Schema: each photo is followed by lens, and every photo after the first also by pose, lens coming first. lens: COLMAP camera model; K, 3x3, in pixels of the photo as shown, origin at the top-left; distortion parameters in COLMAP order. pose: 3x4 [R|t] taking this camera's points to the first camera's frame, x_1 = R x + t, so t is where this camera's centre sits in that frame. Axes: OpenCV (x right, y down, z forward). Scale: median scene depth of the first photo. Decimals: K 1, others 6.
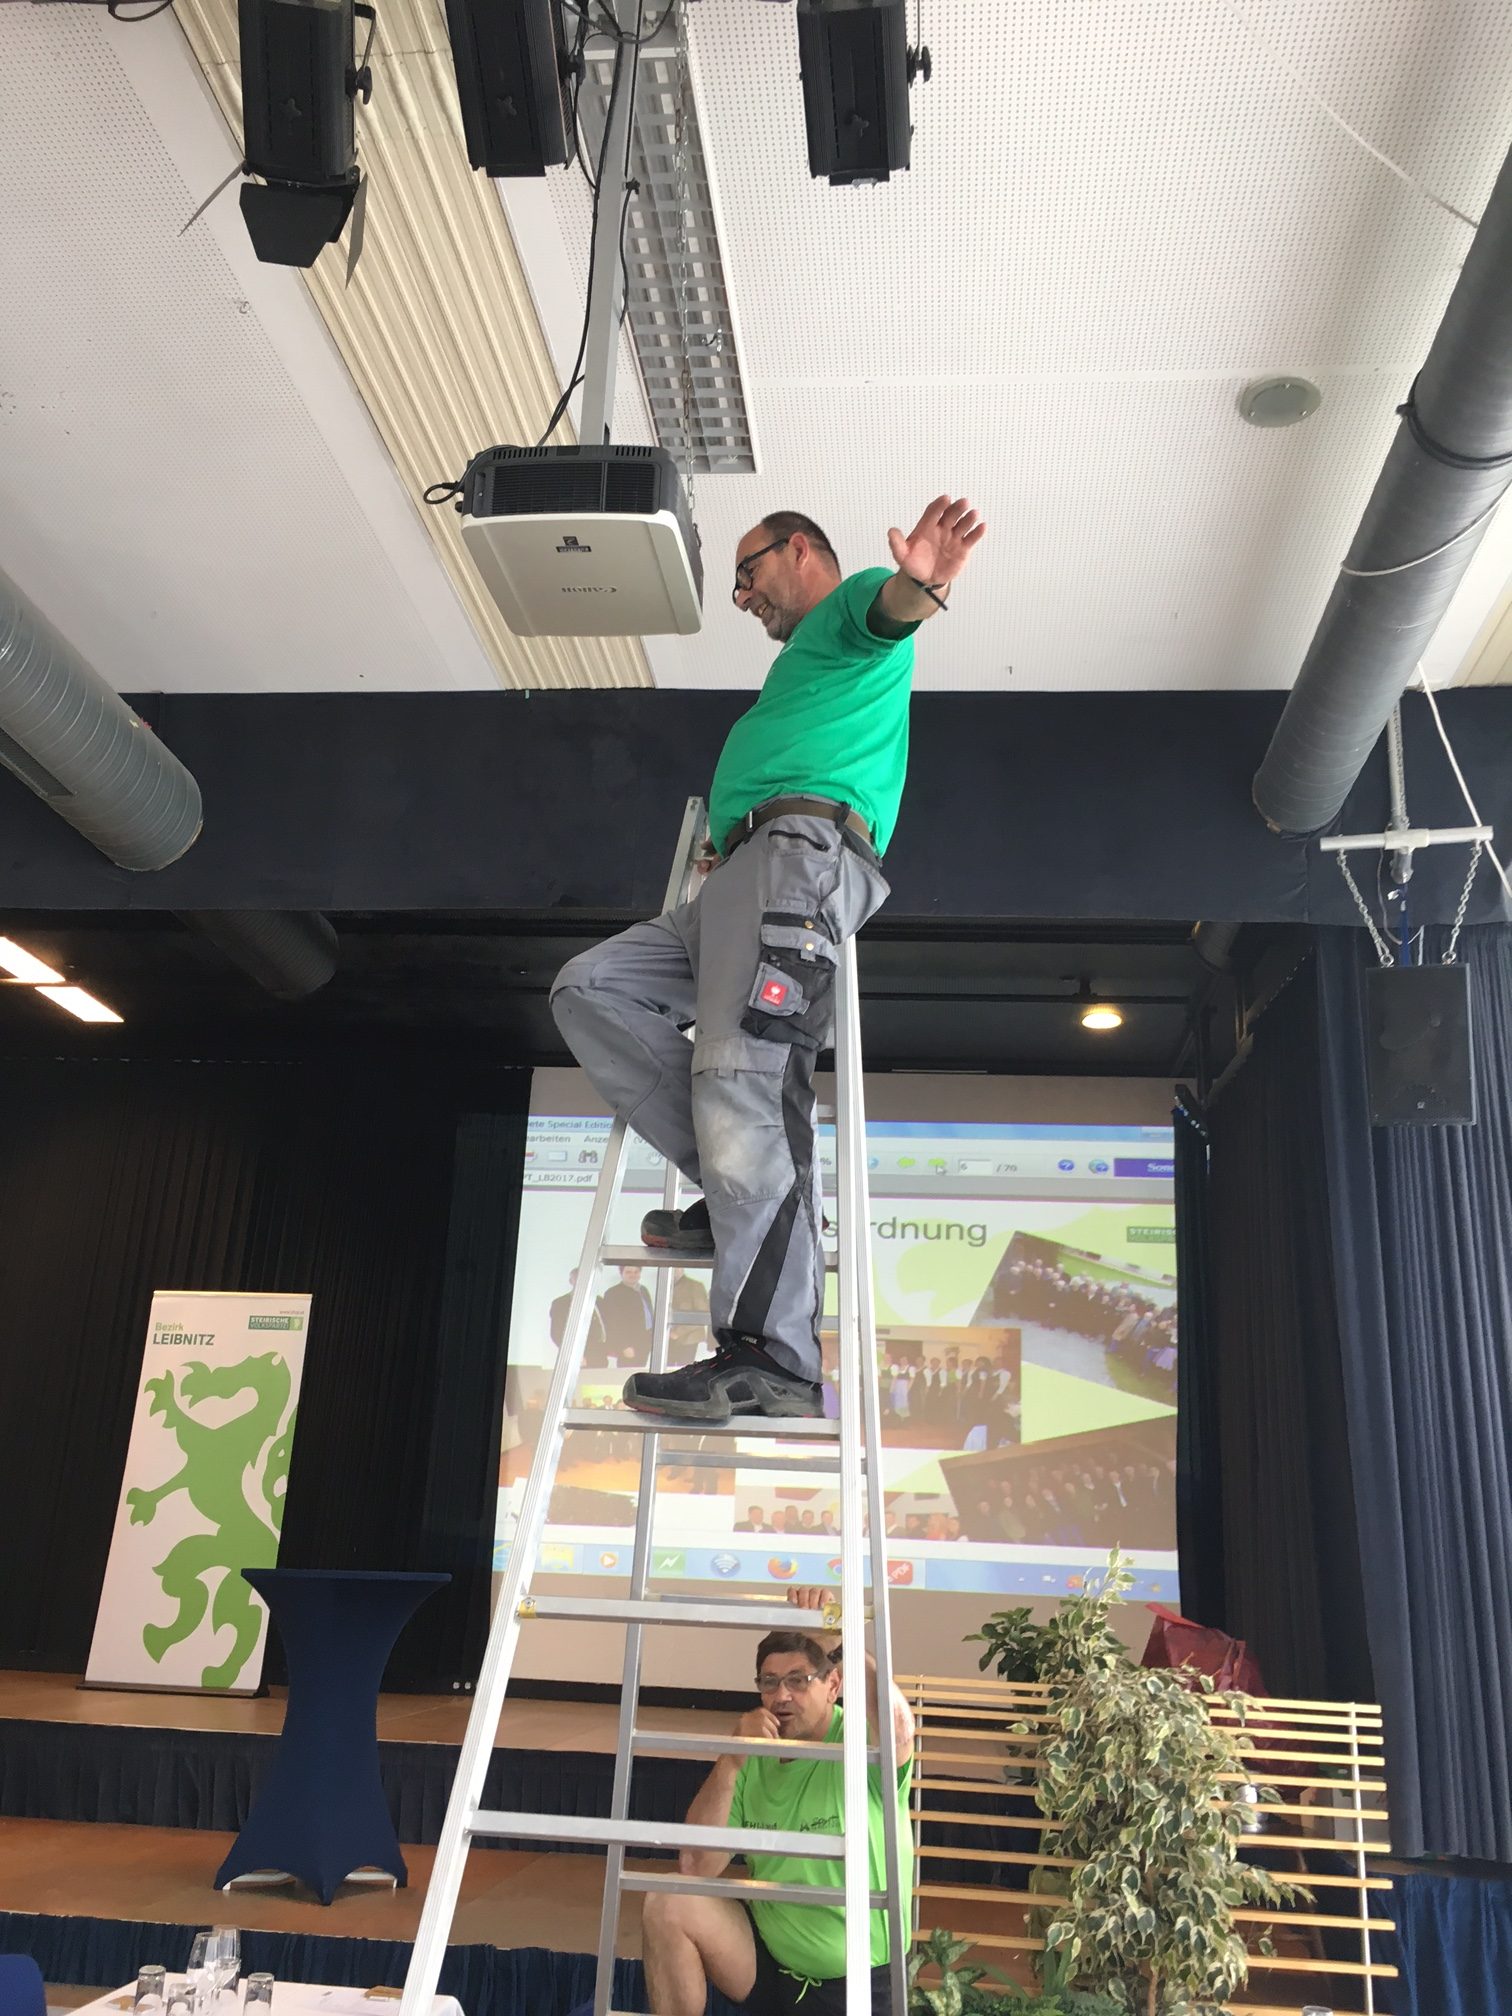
lens RADIAL K [[1670.4, 0, 766.0], [0, 1670.4, 1002.7], [0, 0, 1]] dist [0.036727, -0.024568]
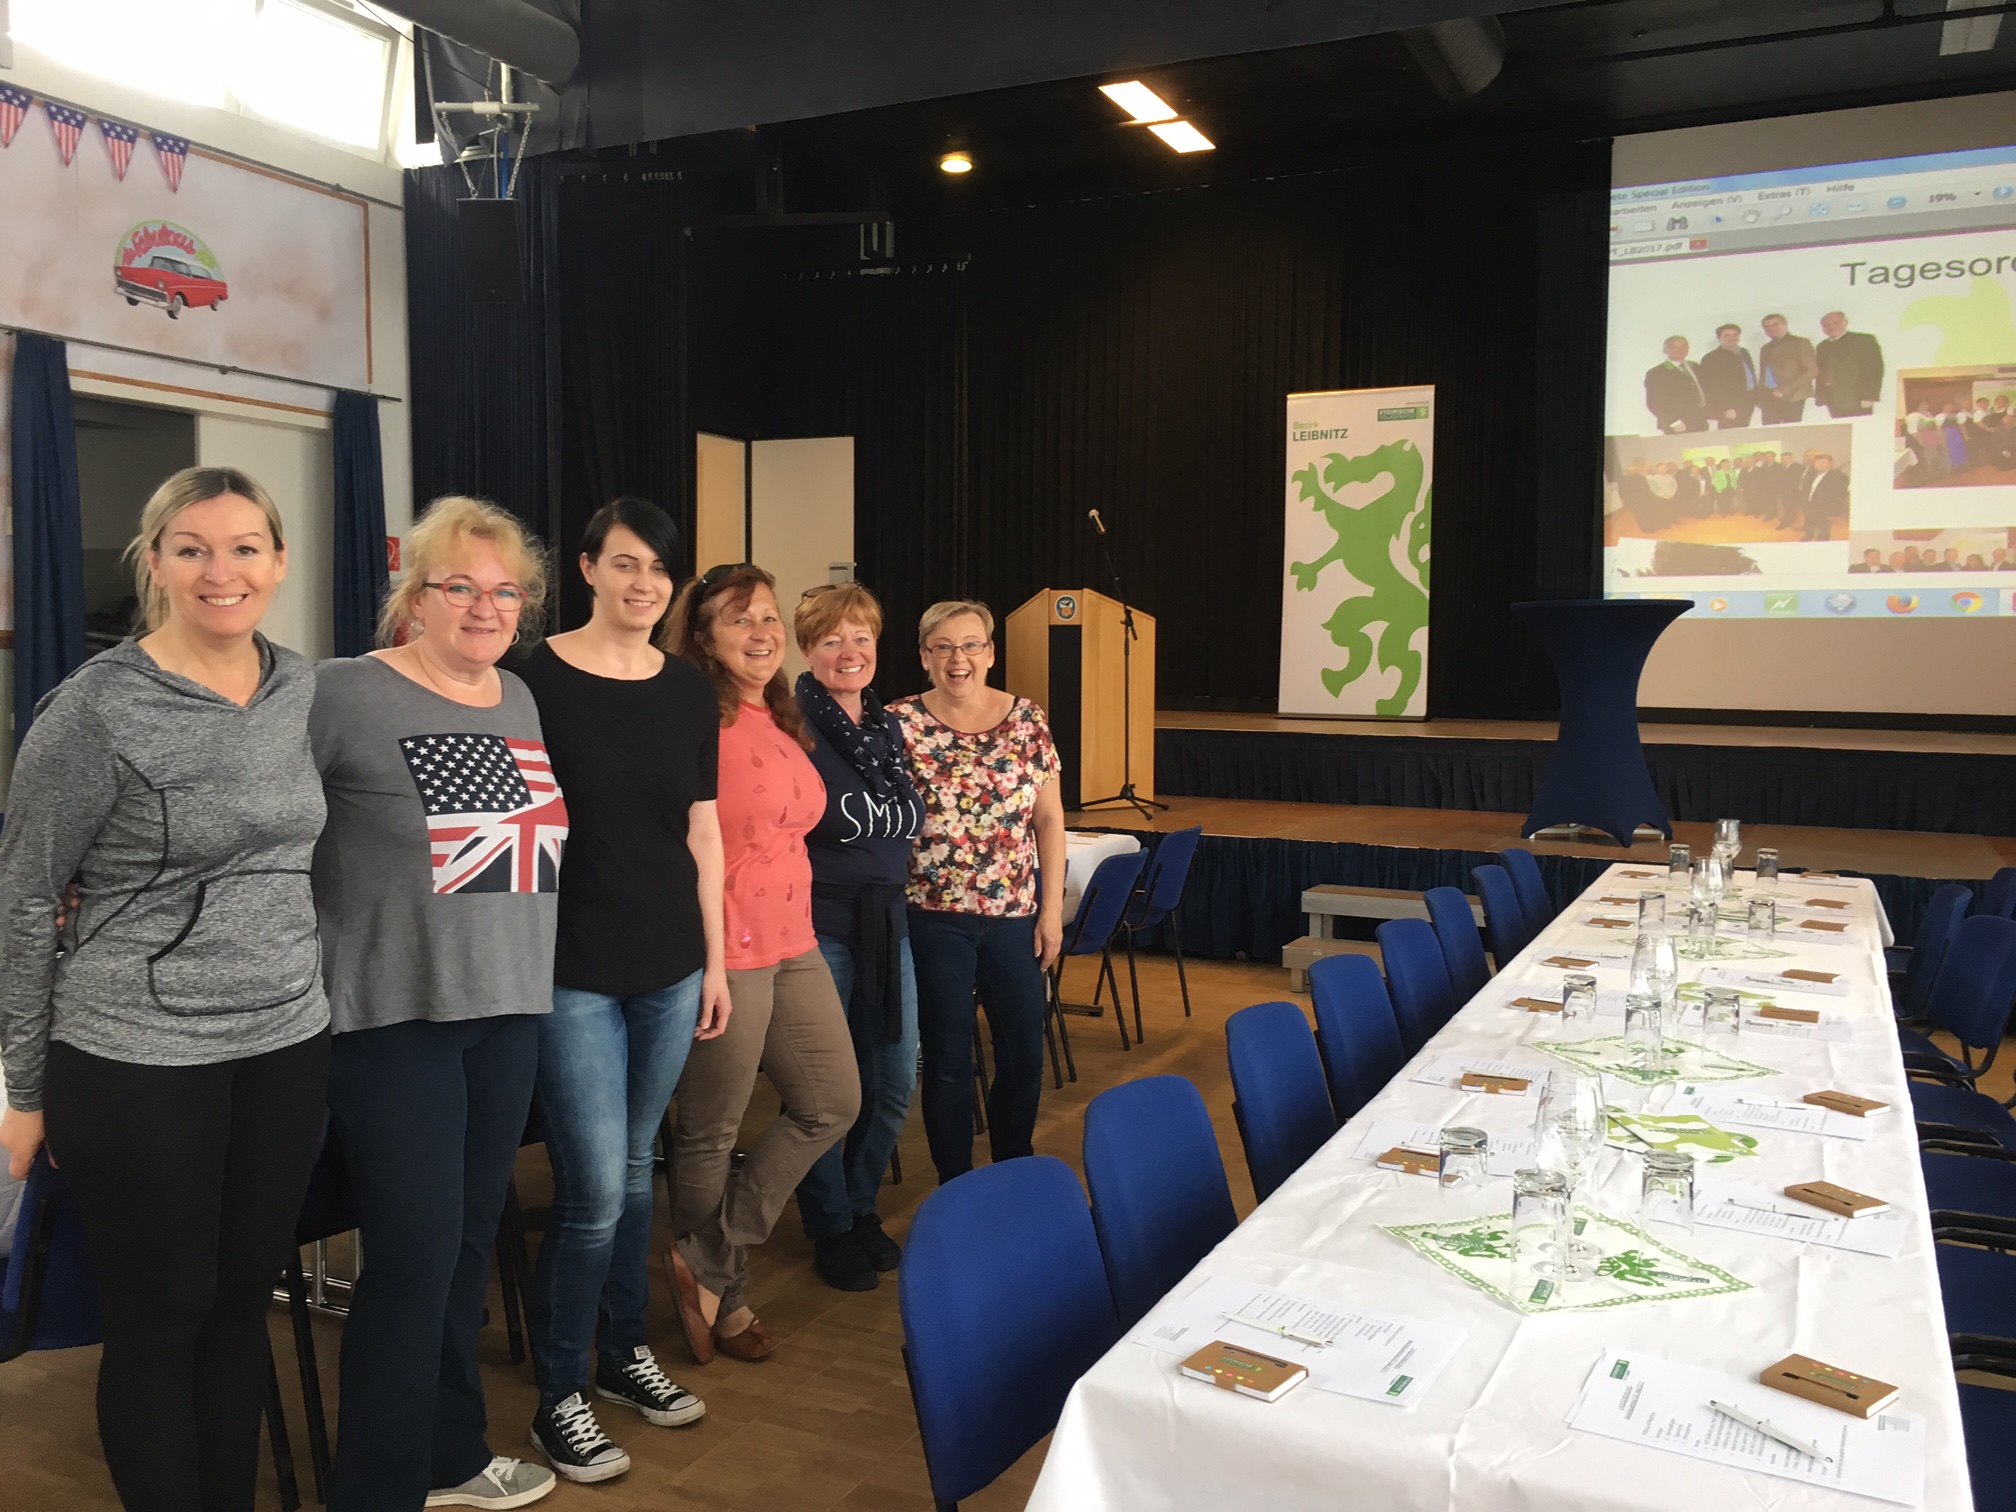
lens RADIAL K [[1670.4, 0, 1001.4], [0, 1670.4, 750.5], [0, 0, 1]] dist [0.036727, -0.024568]
pose [[0.937052, -0.016799, -0.348785, -0.156633], [0.144276, 0.928223, 0.342909, -0.021128], [0.317989, -0.371645, 0.872217, -0.137291]]
